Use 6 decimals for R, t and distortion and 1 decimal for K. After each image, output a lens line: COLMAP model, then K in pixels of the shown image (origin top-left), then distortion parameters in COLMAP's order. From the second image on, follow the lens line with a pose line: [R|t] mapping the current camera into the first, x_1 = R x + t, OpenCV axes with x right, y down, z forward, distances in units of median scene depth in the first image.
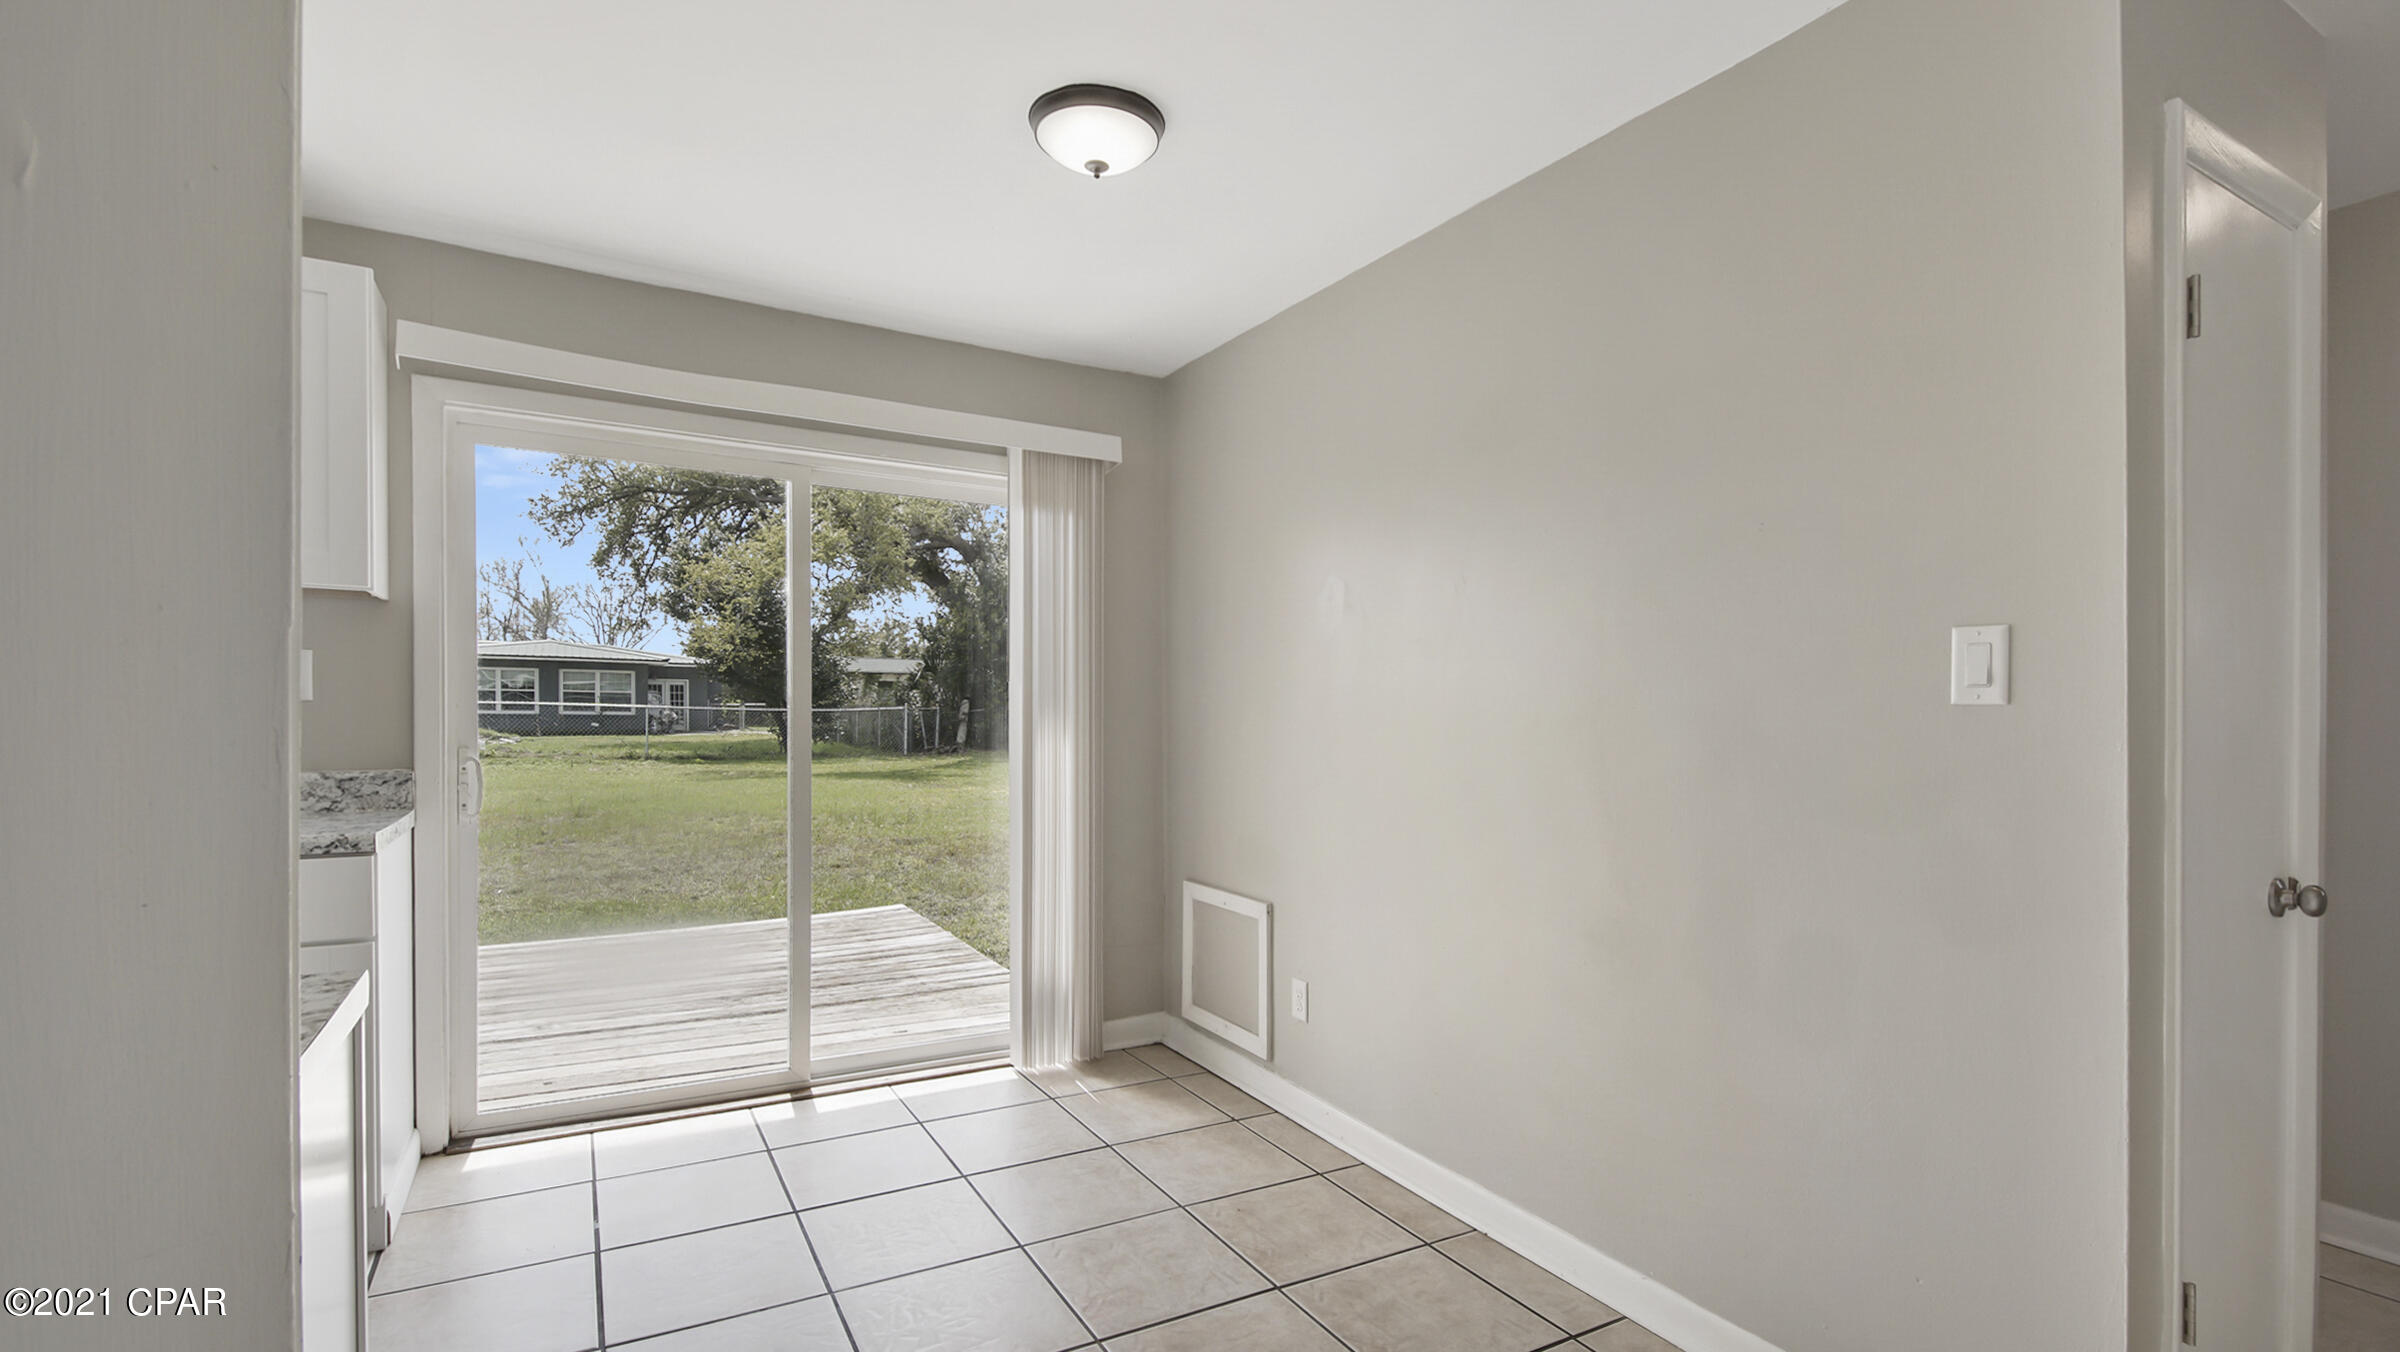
lens RADIAL K [[1098.8, 0, 1232.3], [0, 1098.8, 720.1], [0, 0, 1]] dist [0.008231, -0.004171]
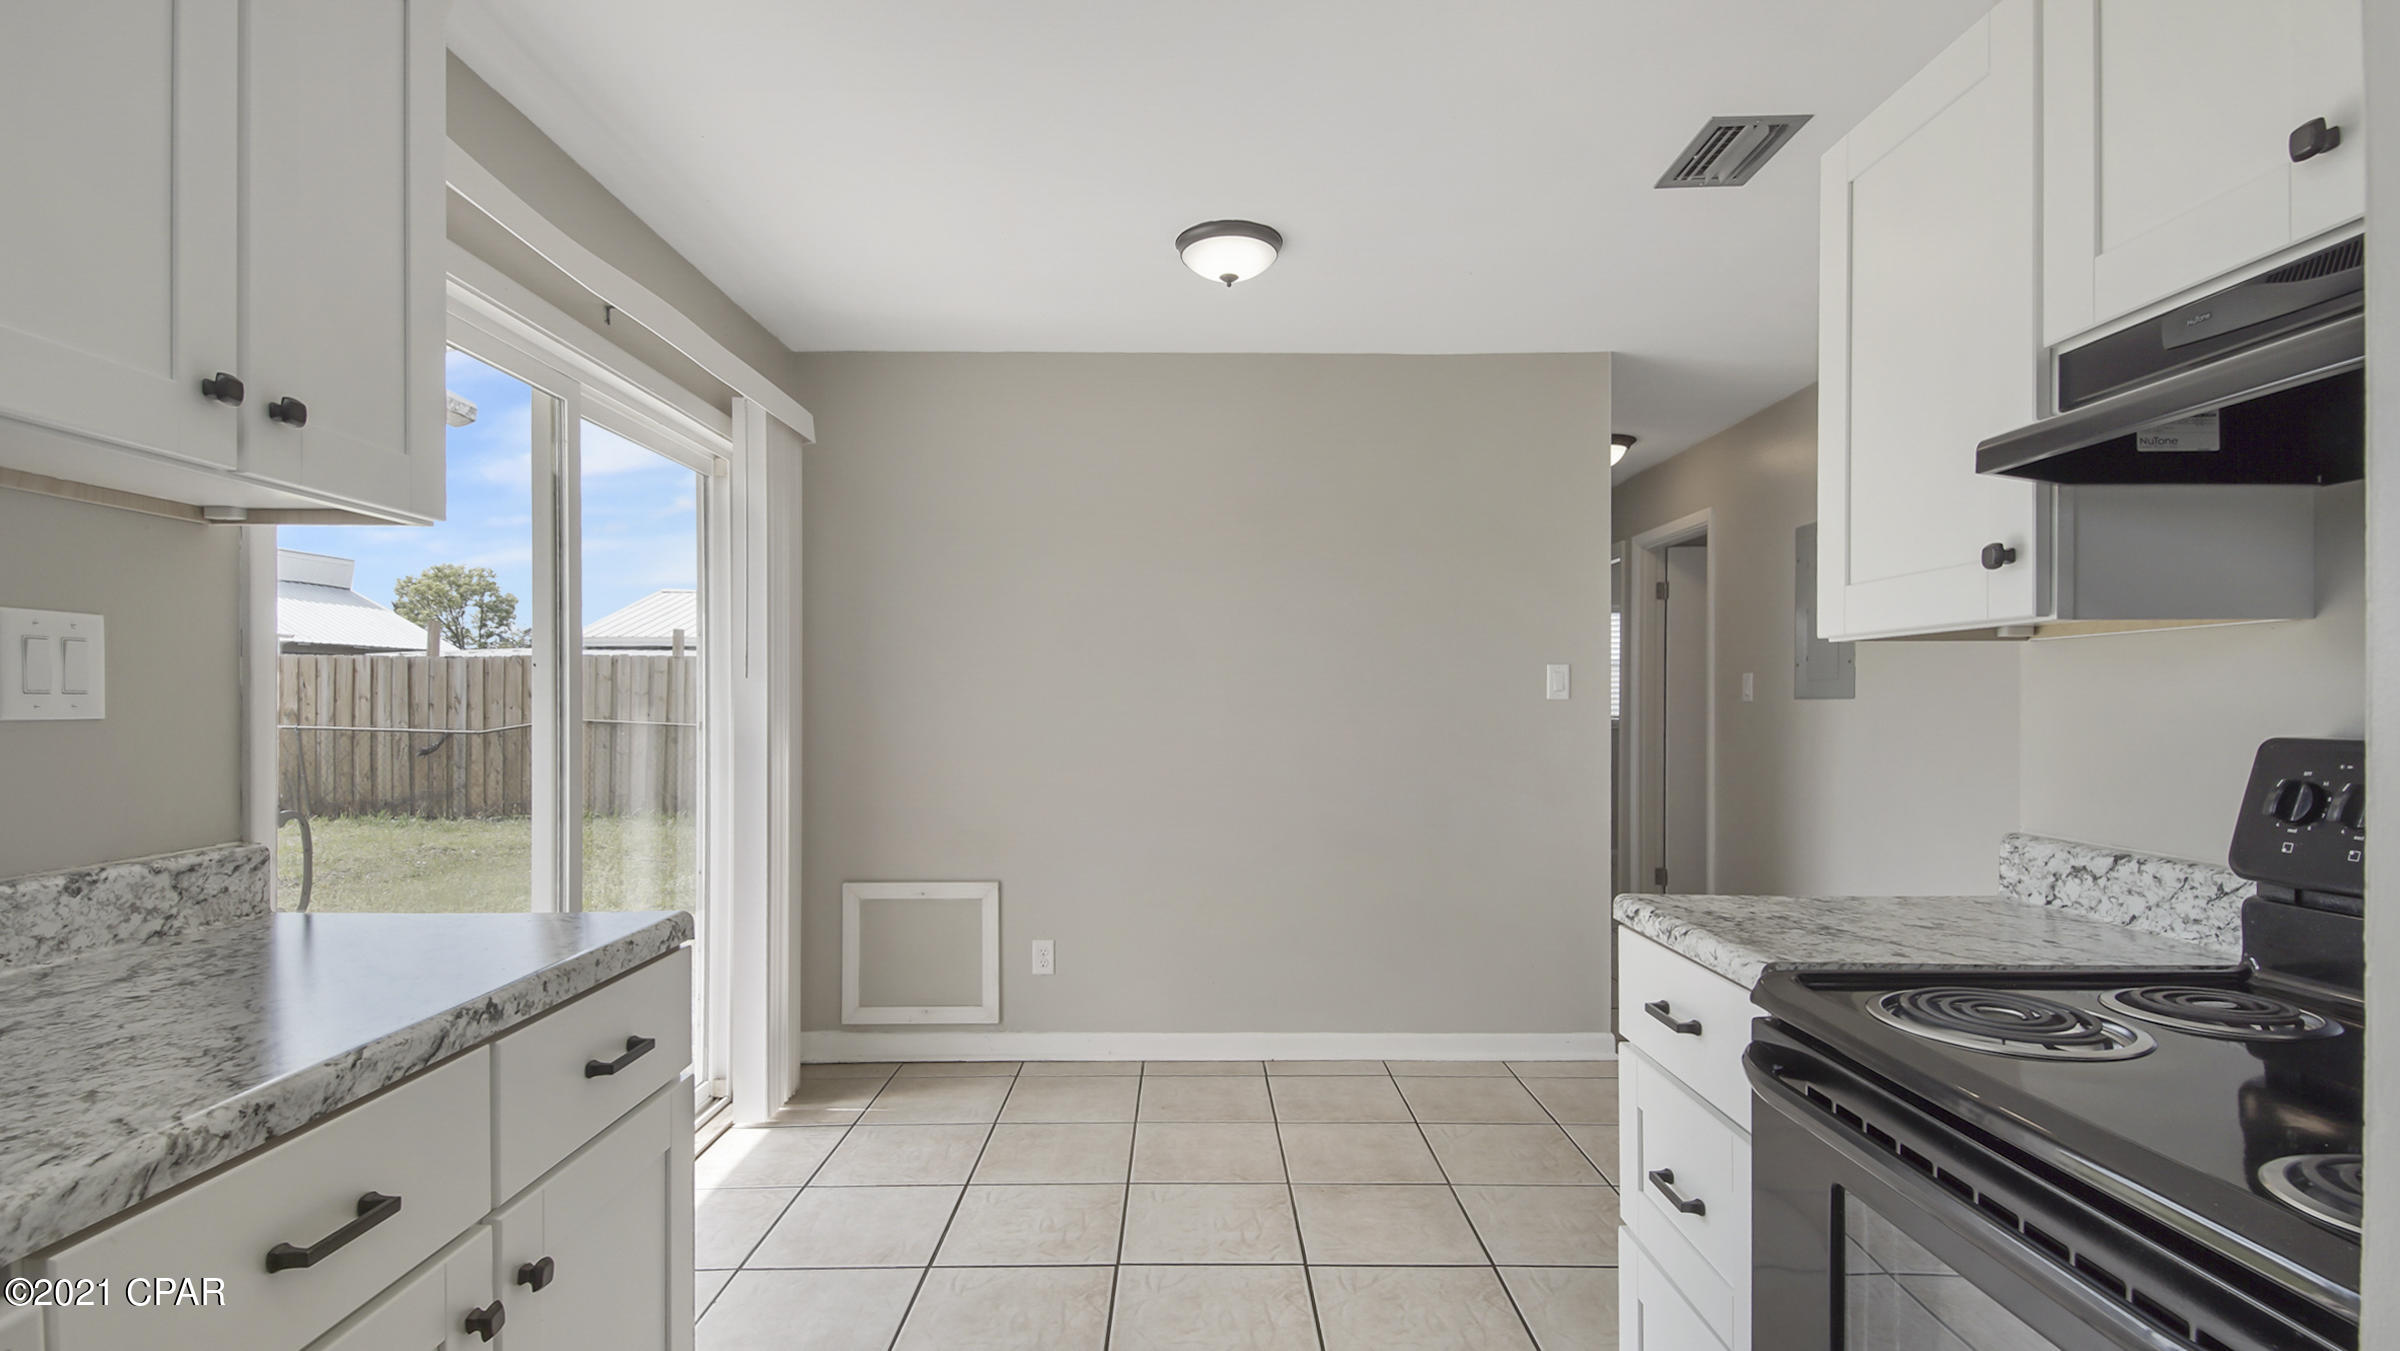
lens RADIAL K [[1098.8, 0, 1248.6], [0, 1098.8, 709.3], [0, 0, 1]] dist [0.008231, -0.004171]
pose [[0.465645, -0.018402, 0.884780, -1.022141], [0.015485, 0.999800, 0.012645, -0.019847], [-0.884836, 0.007813, 0.465836, 0.322479]]
